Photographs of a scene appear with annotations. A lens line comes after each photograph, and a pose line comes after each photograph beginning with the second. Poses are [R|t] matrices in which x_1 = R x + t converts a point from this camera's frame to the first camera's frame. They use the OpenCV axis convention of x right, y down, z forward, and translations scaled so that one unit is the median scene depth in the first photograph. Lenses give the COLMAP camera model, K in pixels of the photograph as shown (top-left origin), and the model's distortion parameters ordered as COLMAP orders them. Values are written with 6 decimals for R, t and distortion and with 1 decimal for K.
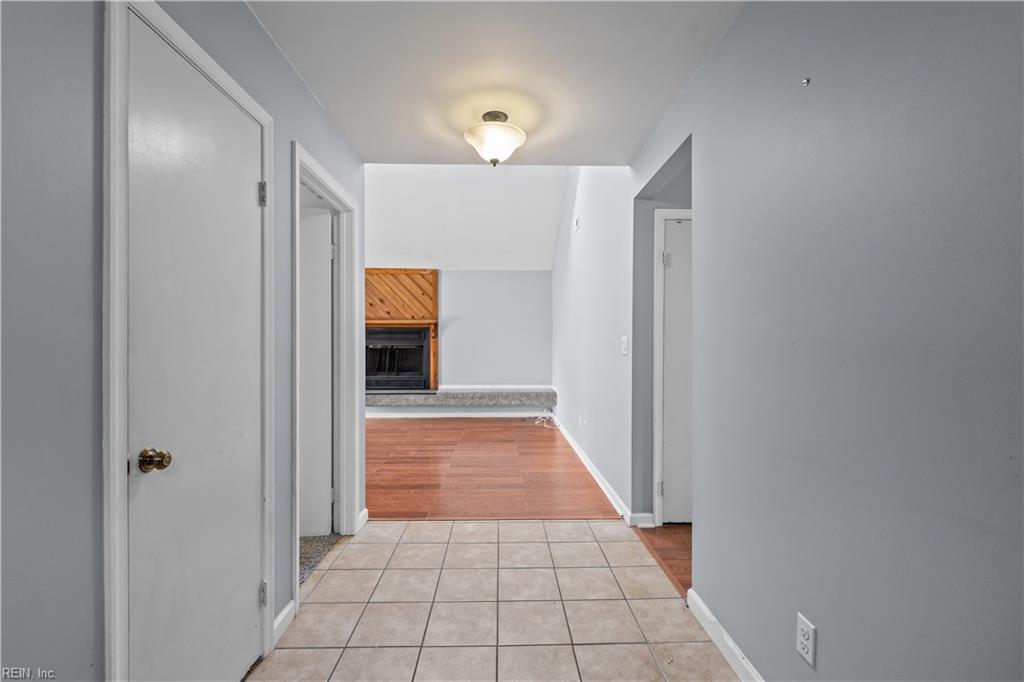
lens RADIAL K [[448.0, 0, 513.9], [0, 448.0, 341.1], [0, 0, 1]] dist [0.001039, -0.000425]
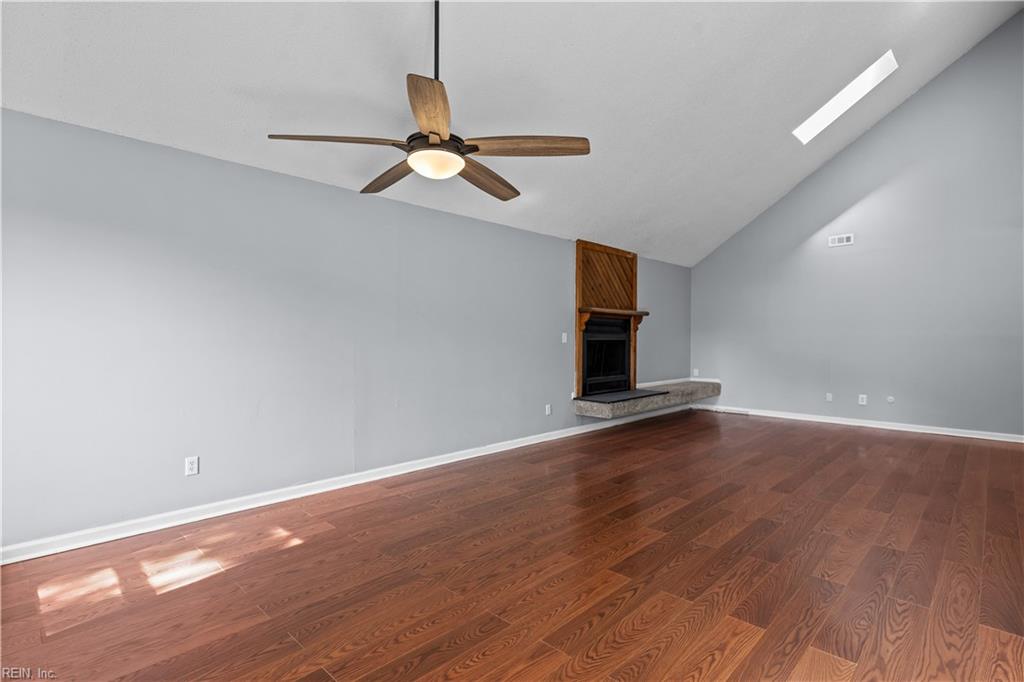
lens RADIAL K [[503.3, 0, 513.1], [0, 503.3, 332.5], [0, 0, 1]] dist [-0.001659, 0.000990]
pose [[0.717859, 0.008632, 0.696135, -1.040947], [-0.006112, 0.999963, -0.006096, 0.002954], [-0.696162, 0.000121, 0.717885, 0.455509]]
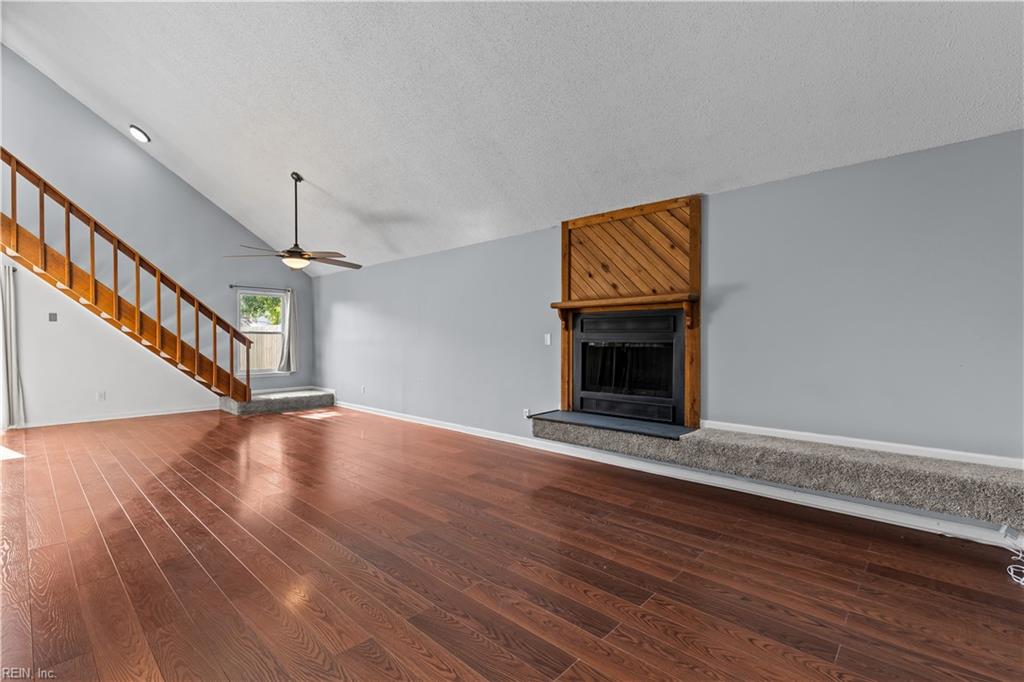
lens RADIAL K [[462.9, 0, 512.8], [0, 462.9, 340.6], [0, 0, 1]] dist [0.001965, -0.000008]
pose [[0.706124, 0.001685, -0.708086, 0.055080], [0.000903, 0.999994, 0.003279, 0.005568], [0.708088, -0.002955, 0.706118, 0.474792]]
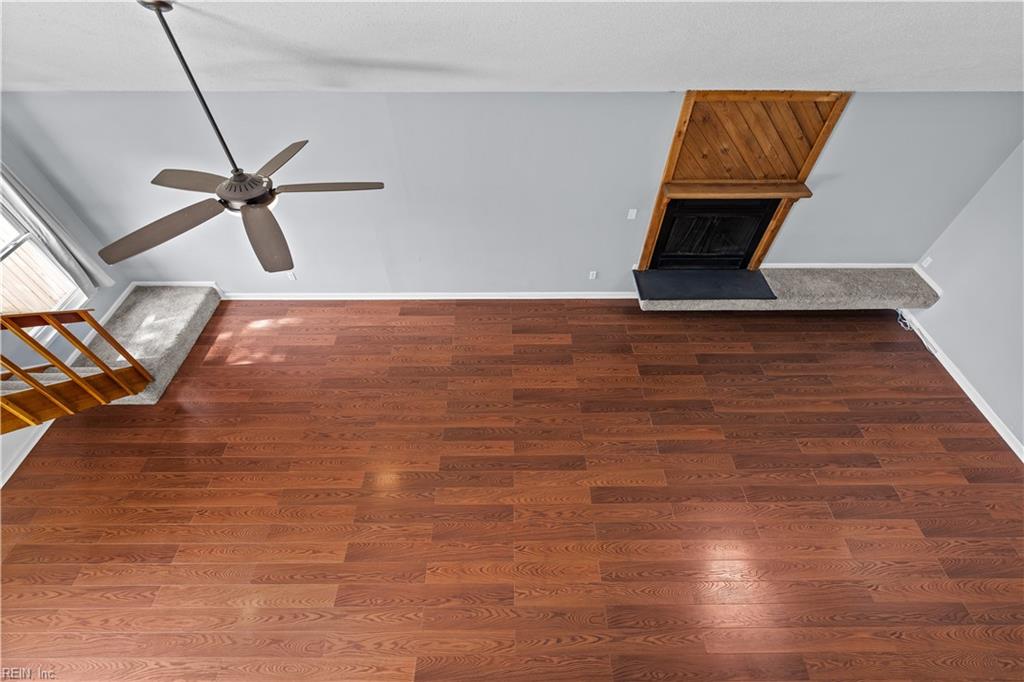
lens RADIAL K [[448.0, 0, 512.8], [0, 448.0, 341.4], [0, 0, 1]] dist [0.001039, -0.000425]
pose [[0.999648, 0.022342, -0.014298, -0.556810], [-0.004089, 0.662384, 0.749154, -0.360218], [0.026209, -0.748832, 0.662242, 0.420576]]
